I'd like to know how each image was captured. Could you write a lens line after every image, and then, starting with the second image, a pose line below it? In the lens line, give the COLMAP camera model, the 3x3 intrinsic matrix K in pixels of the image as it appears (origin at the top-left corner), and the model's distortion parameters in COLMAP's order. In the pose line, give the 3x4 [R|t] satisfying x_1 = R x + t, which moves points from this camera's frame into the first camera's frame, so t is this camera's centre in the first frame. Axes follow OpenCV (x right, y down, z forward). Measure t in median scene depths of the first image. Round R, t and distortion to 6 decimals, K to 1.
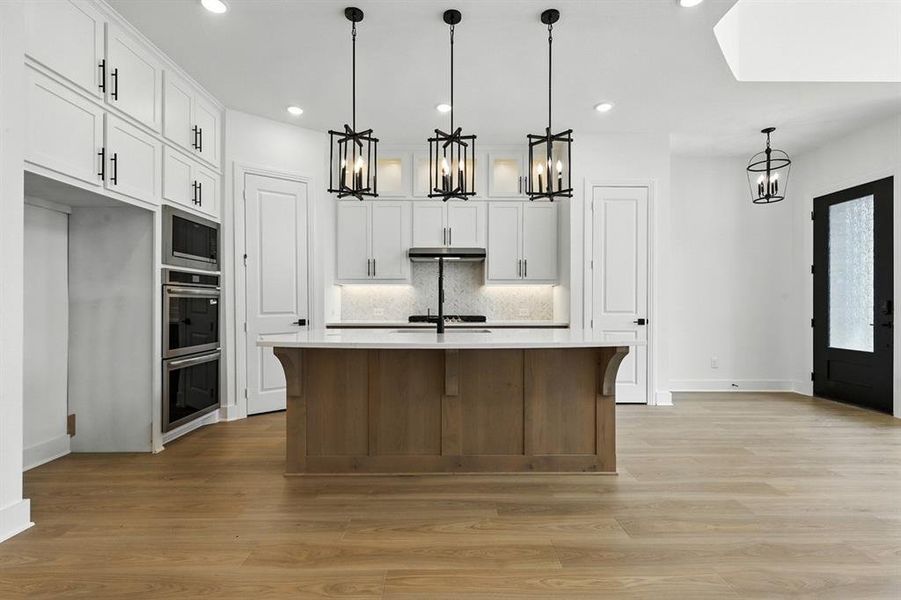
lens RADIAL K [[411.1, 0, 450.5], [0, 411.1, 302.1], [0, 0, 1]] dist [0.004350, -0.002010]
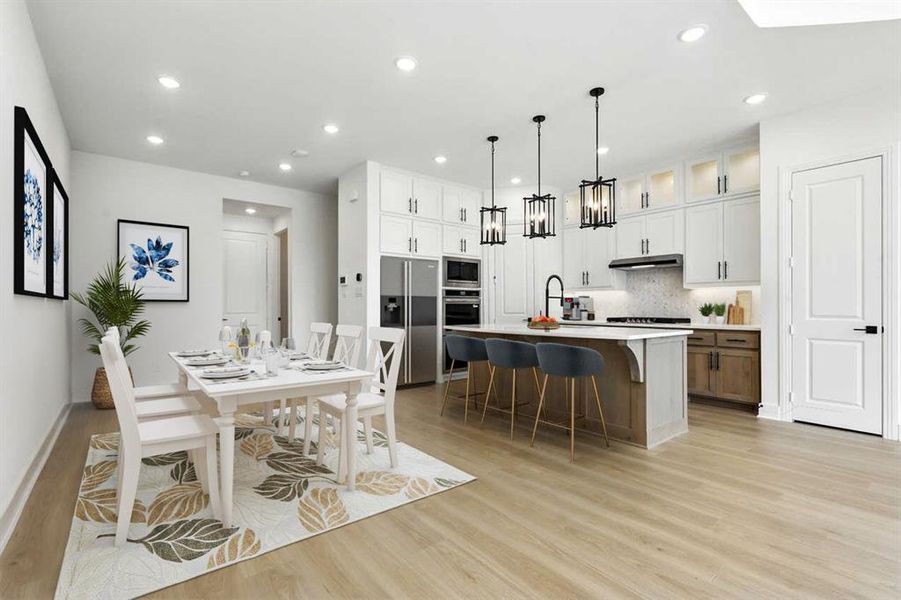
lens RADIAL K [[411.1, 0, 448.6], [0, 411.1, 302.2], [0, 0, 1]] dist [0.004350, -0.002010]
pose [[0.614475, -0.009870, -0.788875, 0.640799], [0.005449, 0.999951, -0.008266, -0.002477], [0.788918, 0.000781, 0.614499, -0.127934]]
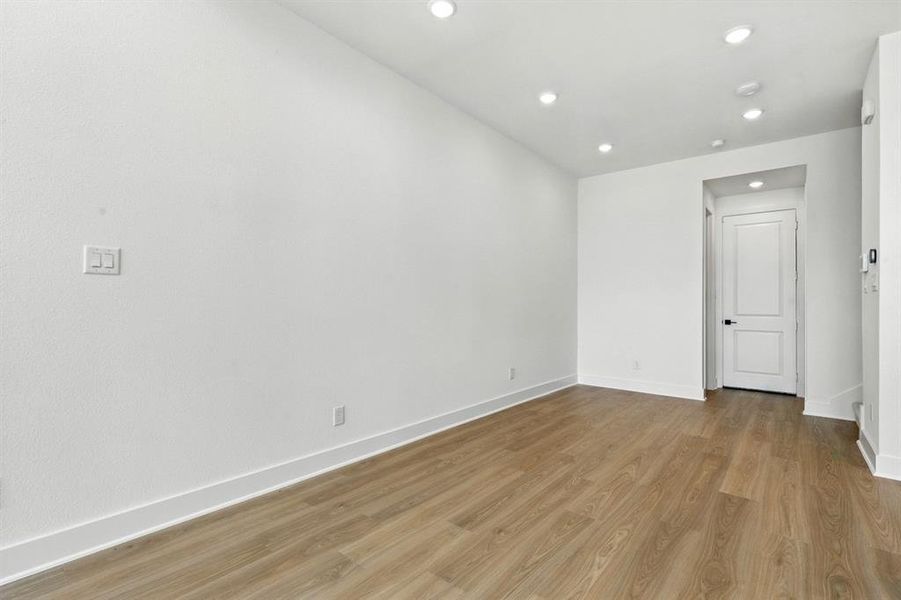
lens RADIAL K [[411.1, 0, 452.9], [0, 411.1, 304.8], [0, 0, 1]] dist [0.004350, -0.002010]
pose [[-0.645833, -0.007788, -0.763439, 0.456142], [-0.007174, 0.999966, -0.004131, -0.001513], [0.763445, 0.002809, -0.645866, 0.354764]]
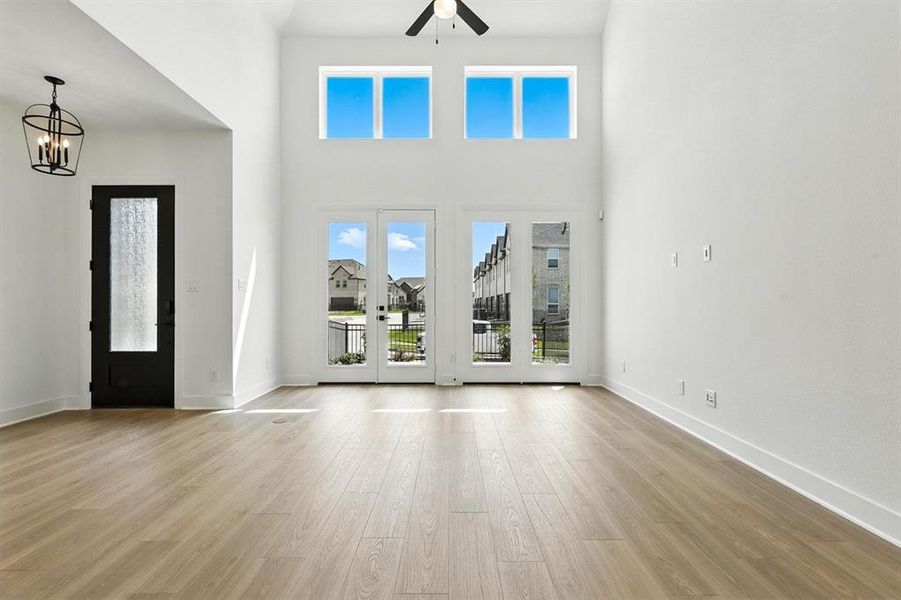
lens RADIAL K [[411.1, 0, 448.5], [0, 411.1, 302.1], [0, 0, 1]] dist [0.004350, -0.002010]
pose [[0.016873, 0.002525, 0.999854, 0.009587], [-0.000798, 0.999997, -0.002512, 0.000970], [-0.999857, -0.000755, 0.016875, 0.261569]]
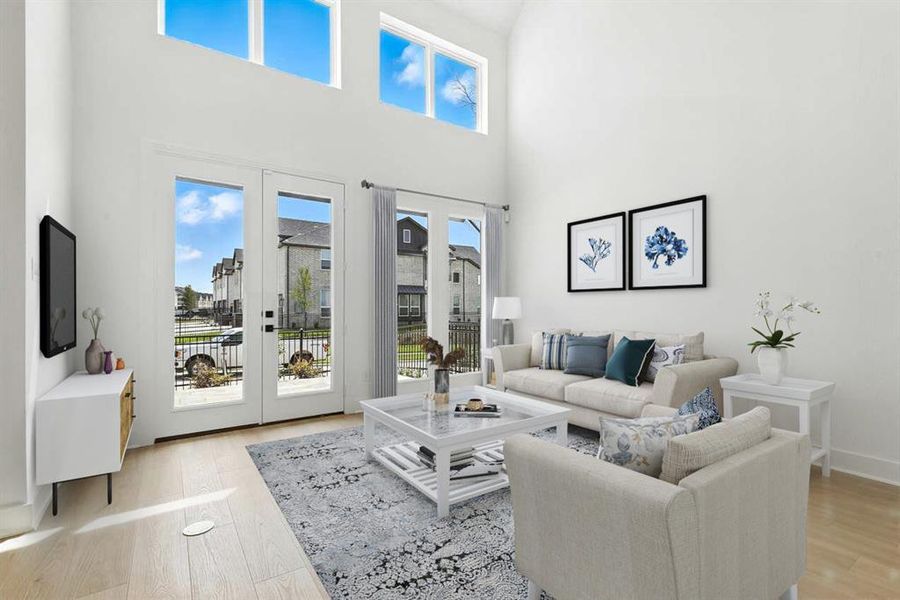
lens RADIAL K [[410.7, 0, 447.8], [0, 410.7, 305.8], [0, 0, 1]] dist [0.004350, -0.002010]
pose [[-0.554504, 0.000215, 0.832181, 0.364270], [-0.003167, 0.999992, -0.002368, 0.000471], [-0.832175, -0.003948, -0.554499, 0.684299]]
